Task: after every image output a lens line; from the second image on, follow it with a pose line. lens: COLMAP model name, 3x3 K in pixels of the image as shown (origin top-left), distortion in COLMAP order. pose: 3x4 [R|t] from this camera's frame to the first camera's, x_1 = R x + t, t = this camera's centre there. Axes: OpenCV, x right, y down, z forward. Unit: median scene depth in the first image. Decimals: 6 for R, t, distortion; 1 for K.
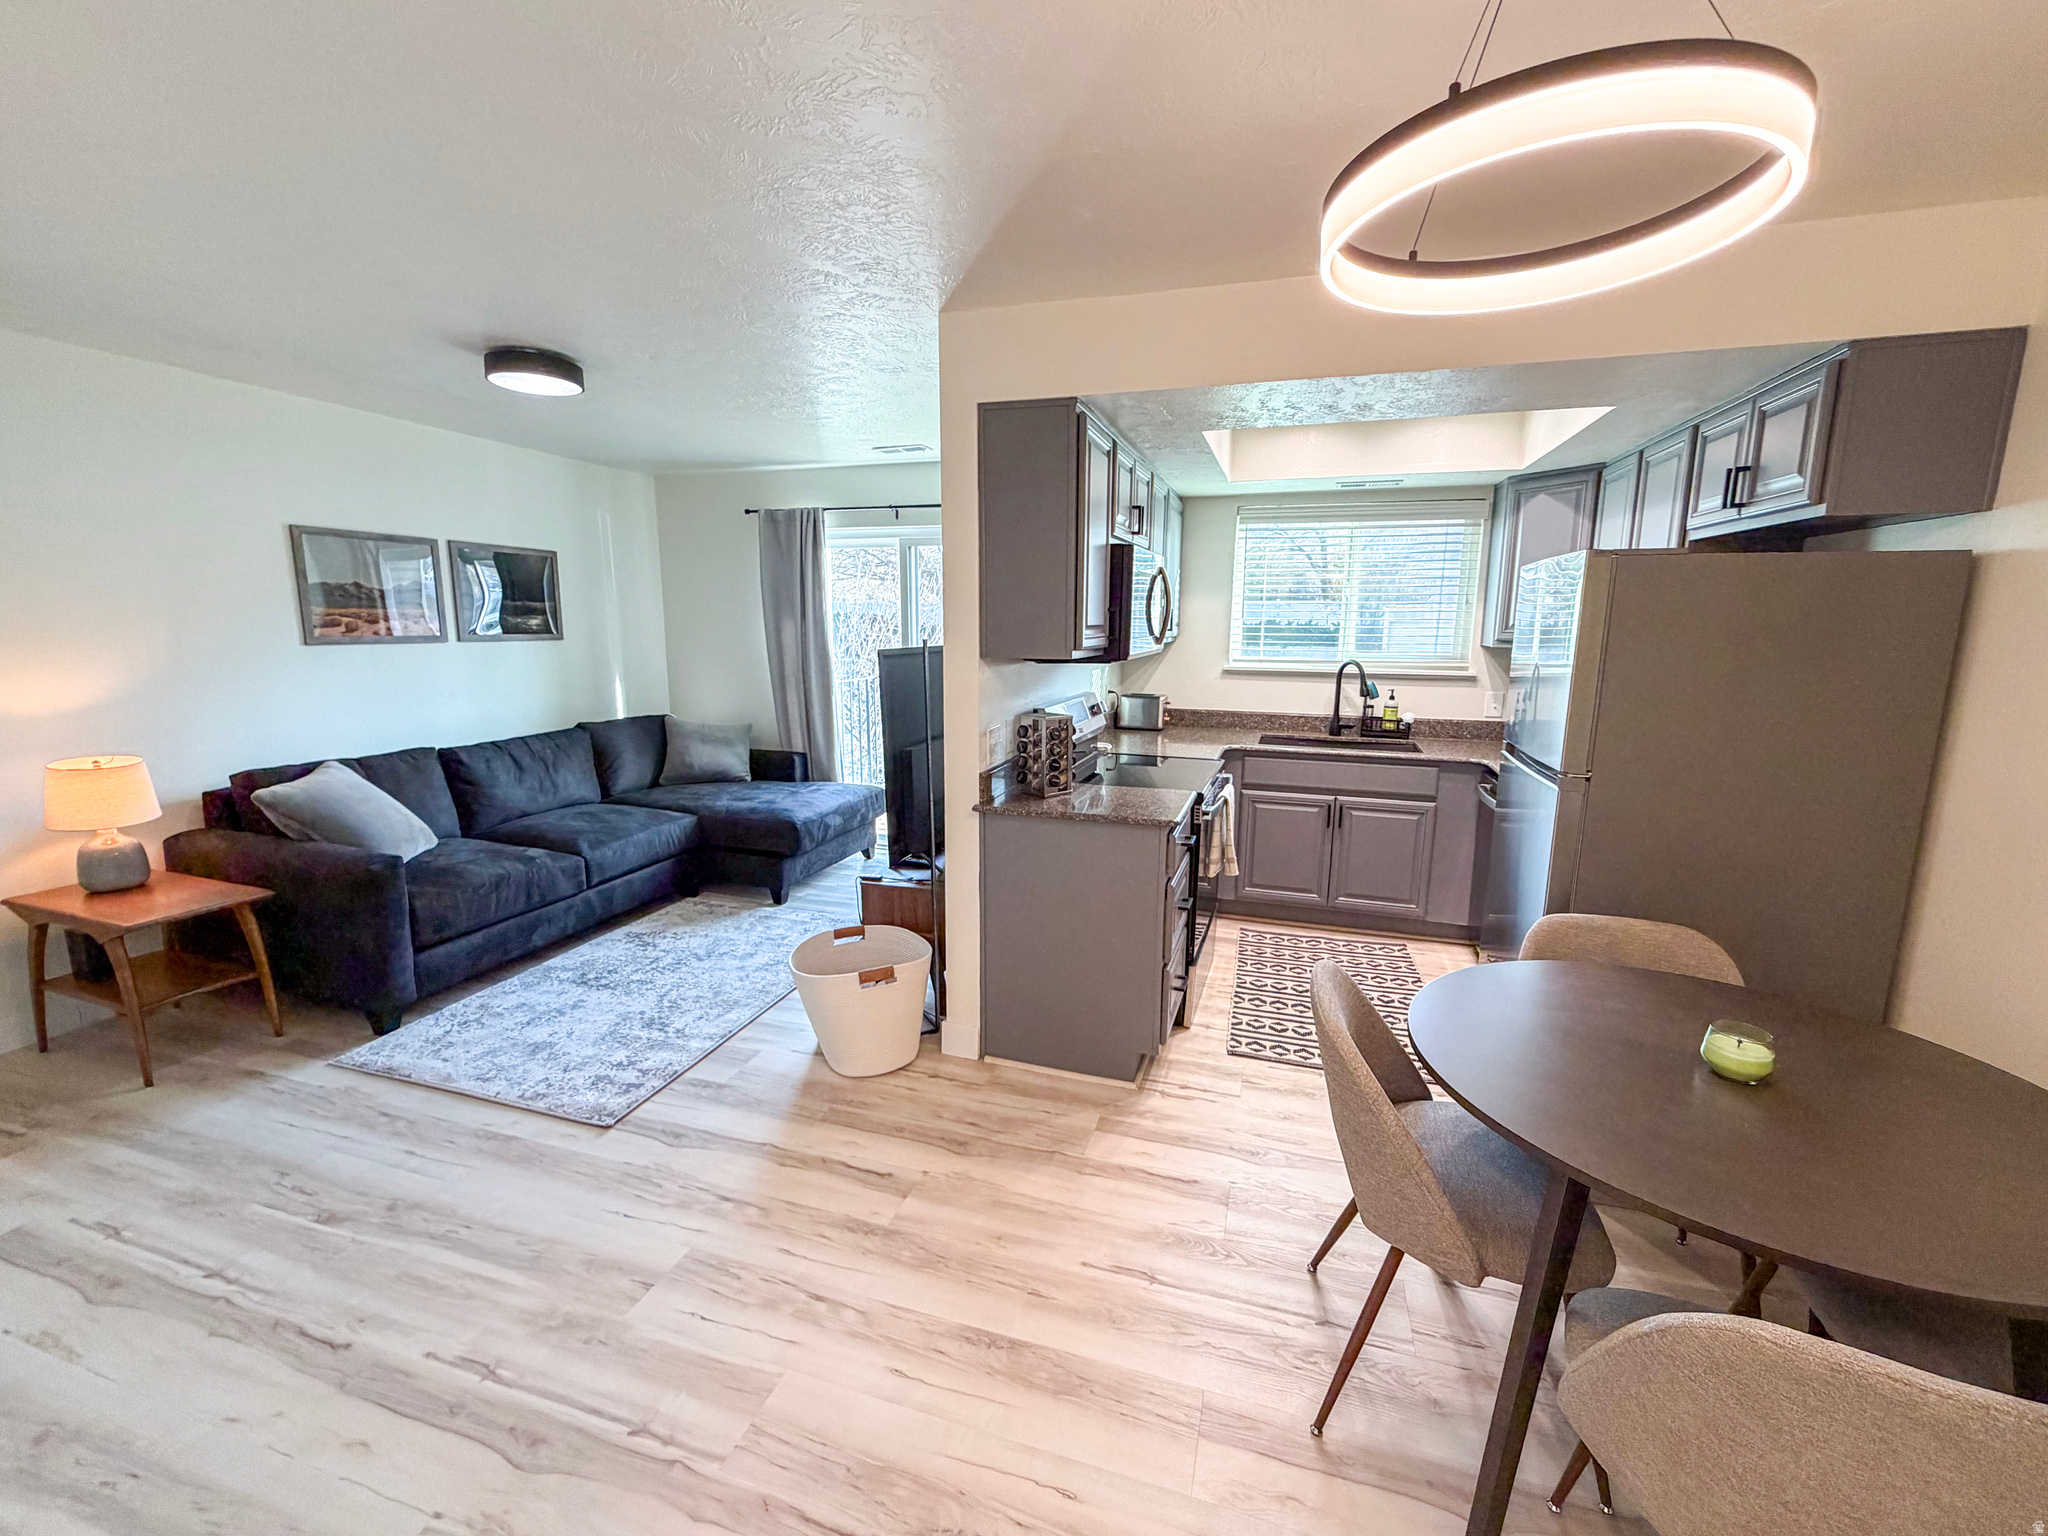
lens RADIAL K [[831.1, 0, 1017.0], [0, 831.1, 784.9], [0, 0, 1]] dist [-0.001609, 0.000732]
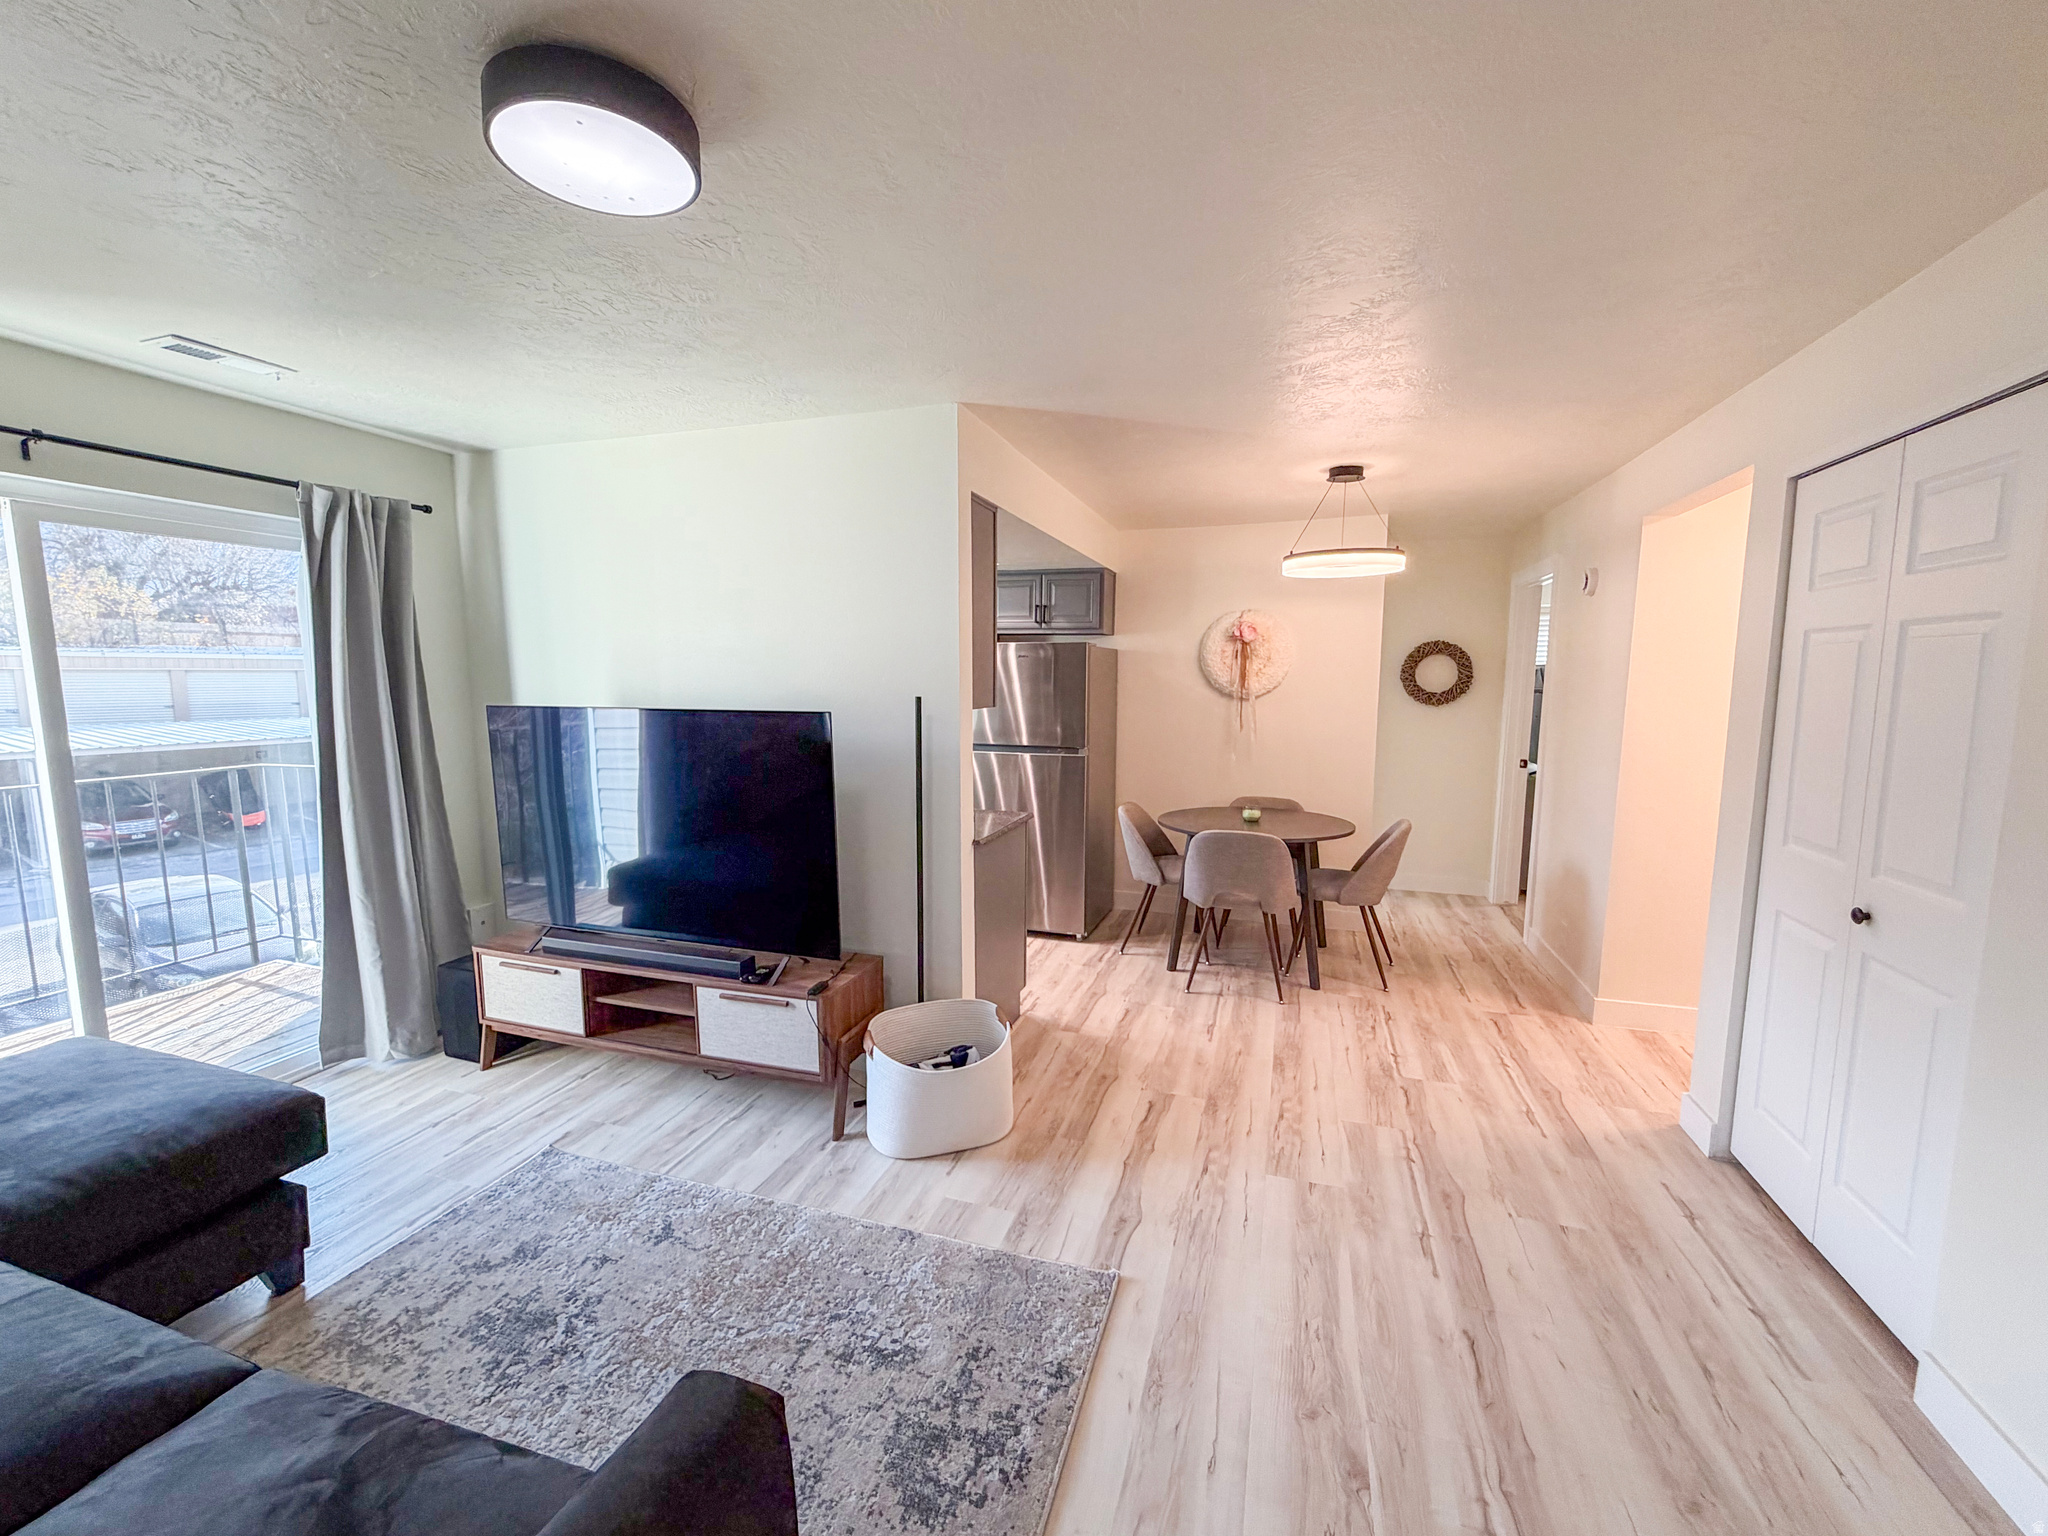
lens RADIAL K [[831.1, 0, 1007.7], [0, 831.1, 773.9], [0, 0, 1]] dist [-0.001609, 0.000732]
pose [[0.027307, -0.128609, 0.991319, -1.069813], [0.186906, 0.974857, 0.121324, -0.178172], [-0.981998, 0.181971, 0.050659, 0.823325]]
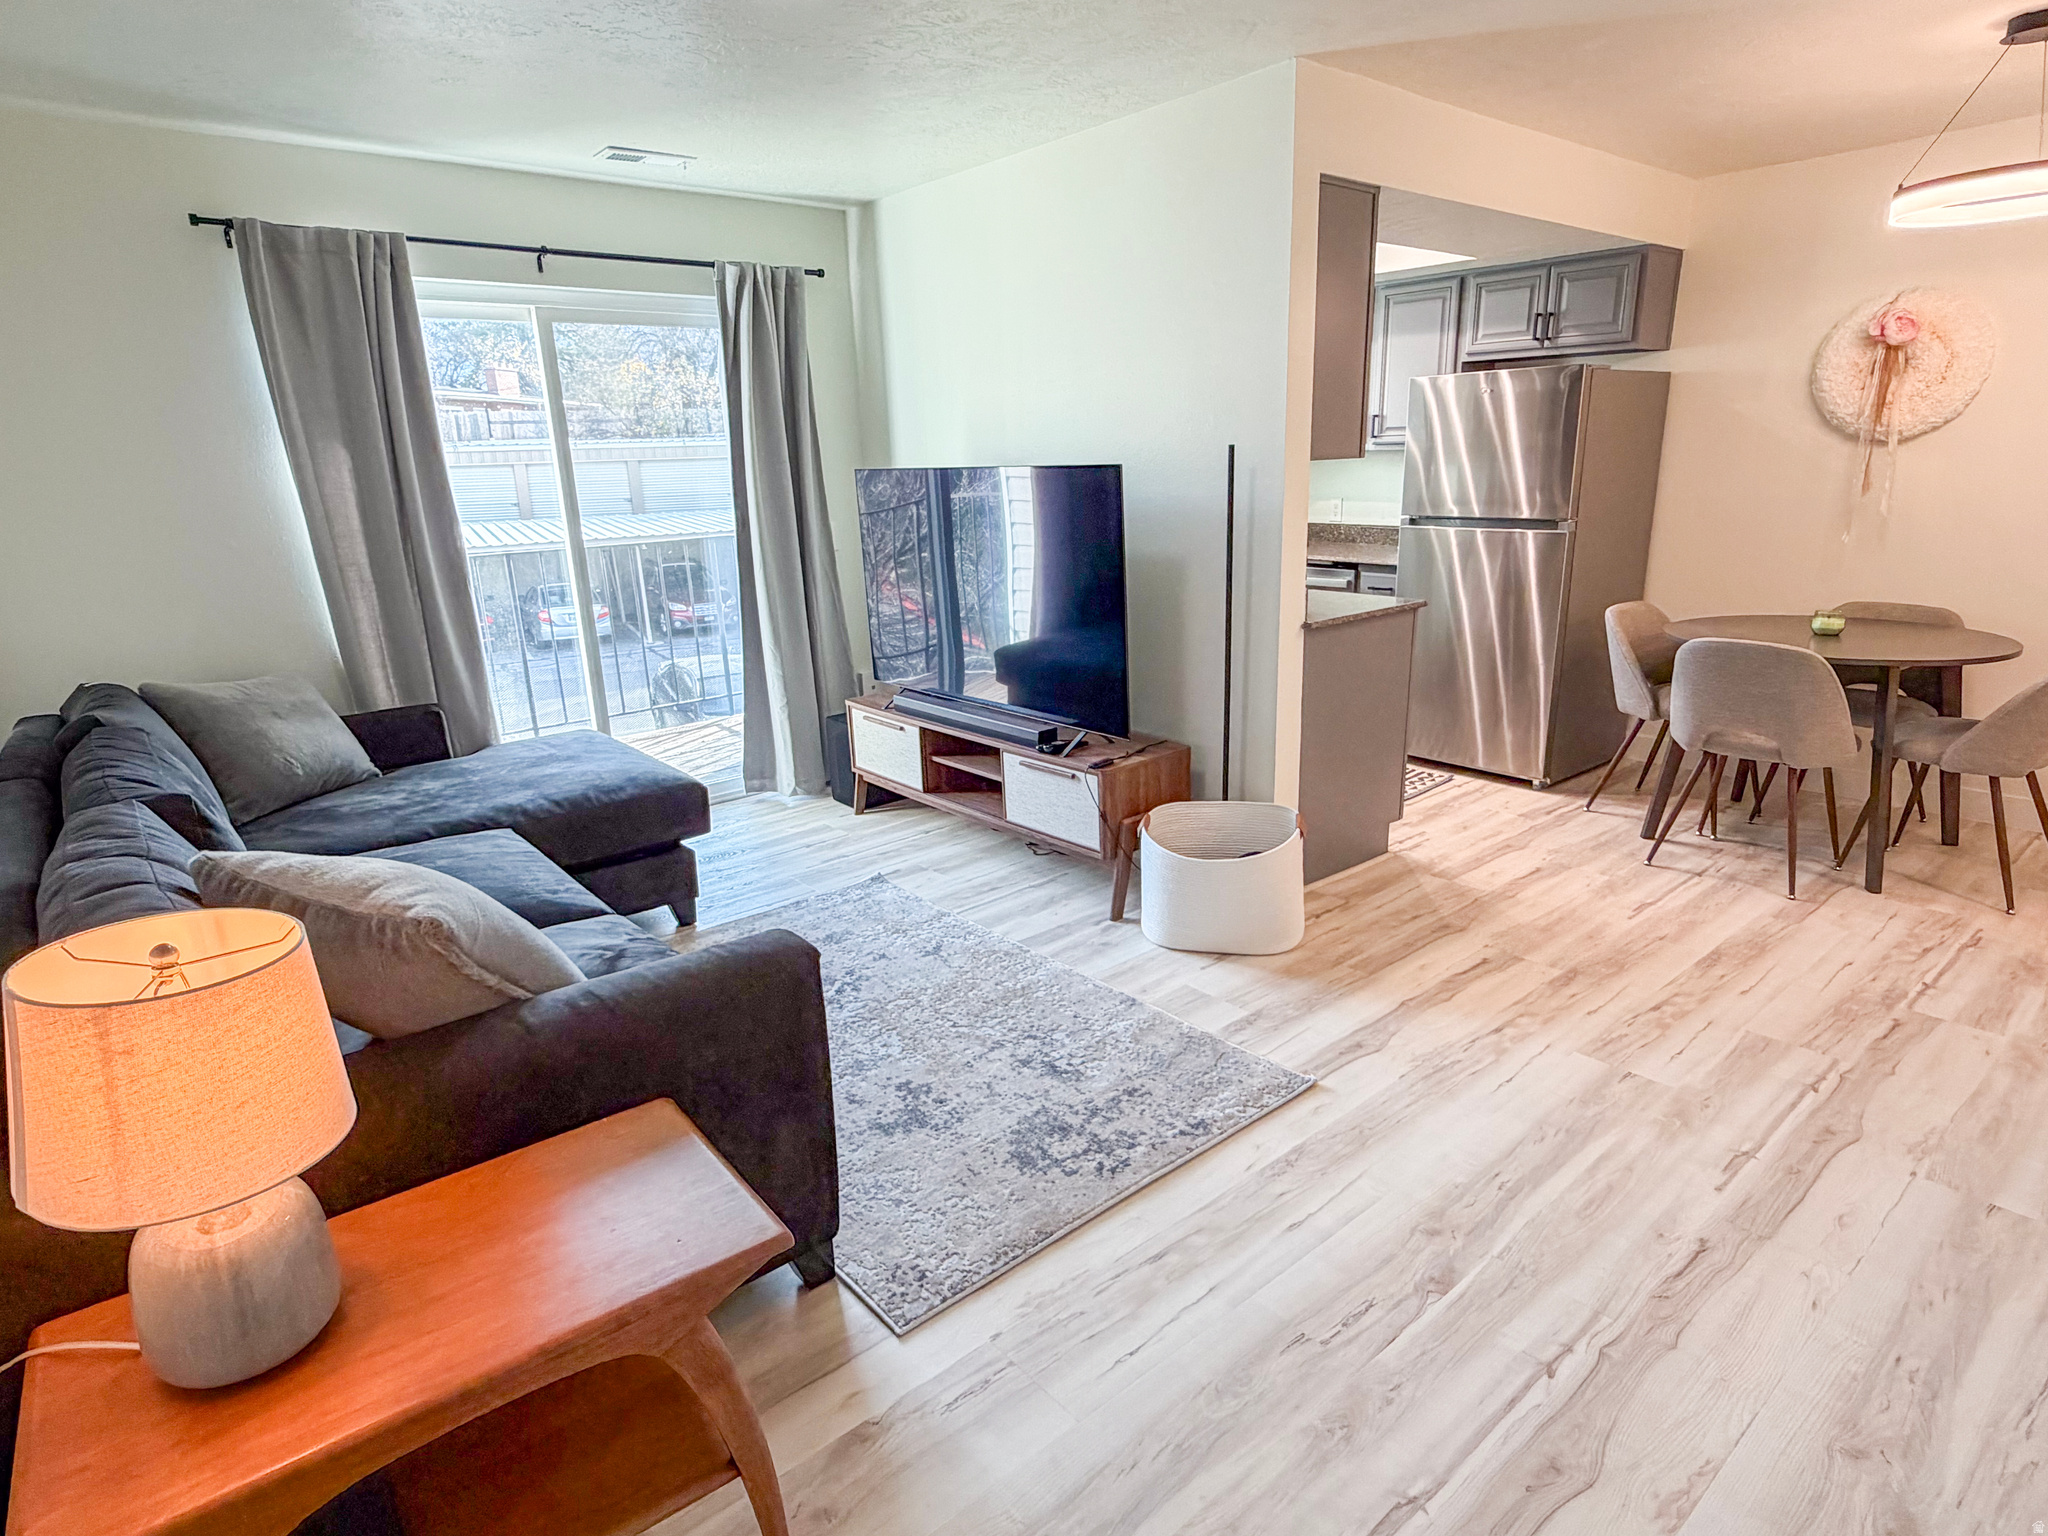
lens RADIAL K [[1093.1, 0, 1015.0], [0, 1093.1, 781.6], [0, 0, 1]] dist [0.008291, -0.003136]
pose [[0.546271, -0.266286, 0.794153, -1.173886], [0.193814, 0.962574, 0.189441, -0.094869], [-0.814877, 0.050431, 0.577436, 0.523699]]
